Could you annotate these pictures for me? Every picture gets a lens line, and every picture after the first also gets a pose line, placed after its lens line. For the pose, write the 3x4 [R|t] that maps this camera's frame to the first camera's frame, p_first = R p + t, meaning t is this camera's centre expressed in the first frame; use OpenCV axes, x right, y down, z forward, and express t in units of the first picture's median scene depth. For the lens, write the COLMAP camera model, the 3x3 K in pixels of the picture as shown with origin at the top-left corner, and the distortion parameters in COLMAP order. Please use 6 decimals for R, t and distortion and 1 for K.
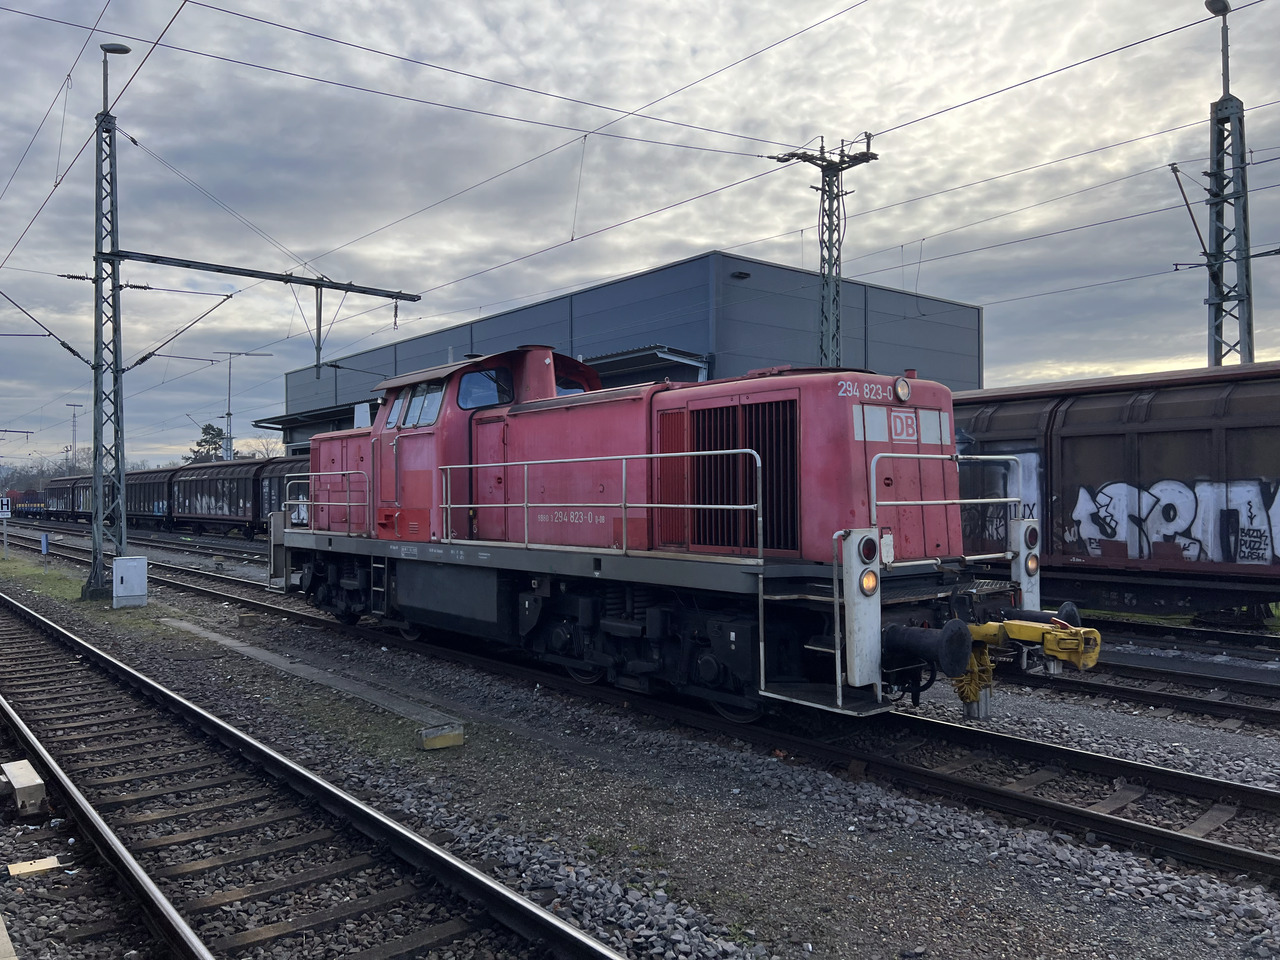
lens RADIAL K [[948.6, 0, 625.6], [0, 948.6, 483.9], [0, 0, 1]] dist [0.087832, -0.140979]
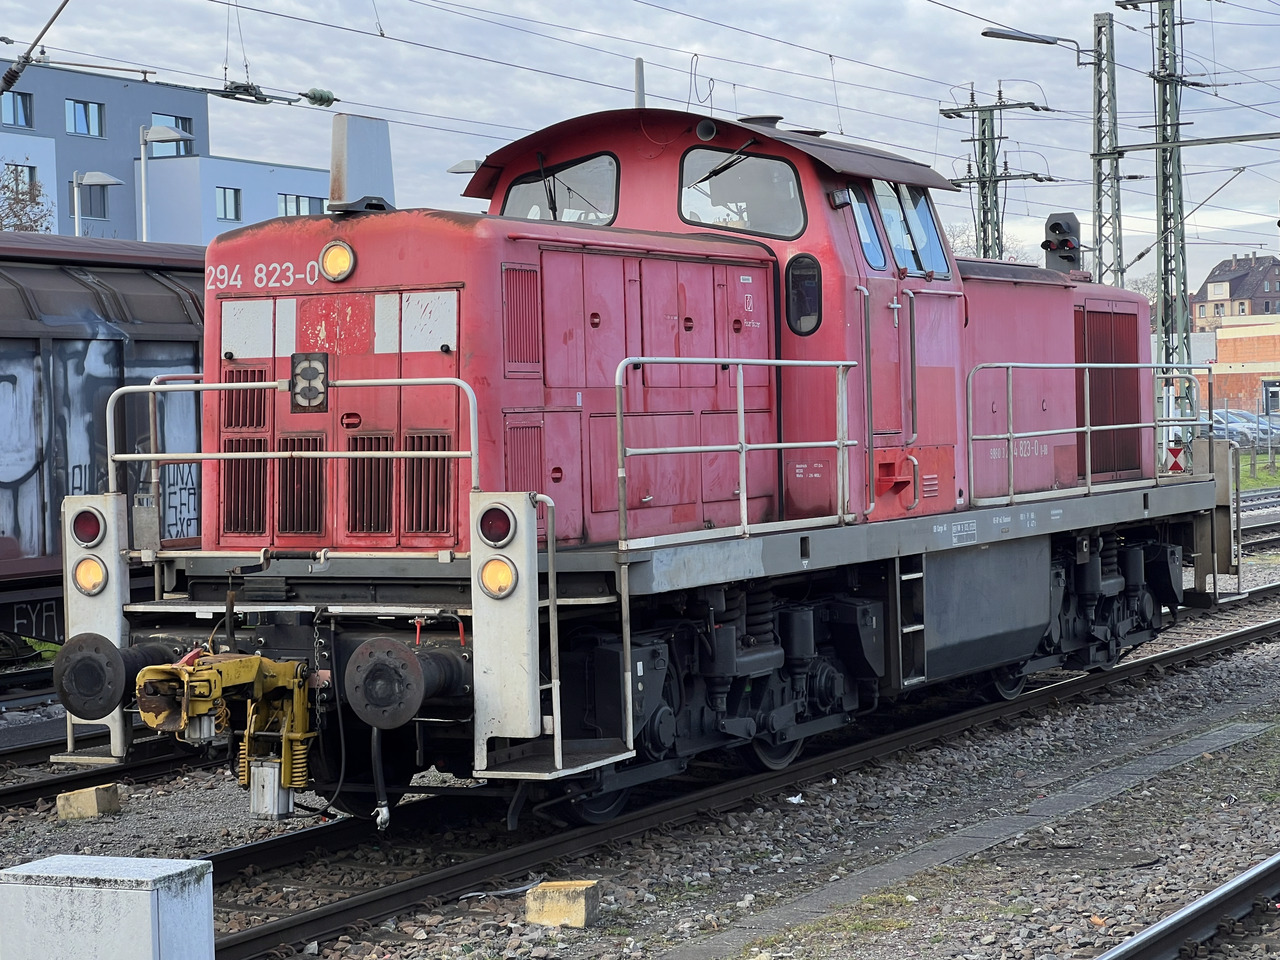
lens RADIAL K [[2973.7, 0, 640.0], [0, 2973.7, 480.0], [0, 0, 1]] dist [0.050204, 0.258606]
pose [[-0.423567, -0.003209, 0.905859, -1.911263], [0.018183, 0.999762, 0.012044, 0.028044], [-0.905682, 0.021572, -0.423408, 2.222390]]
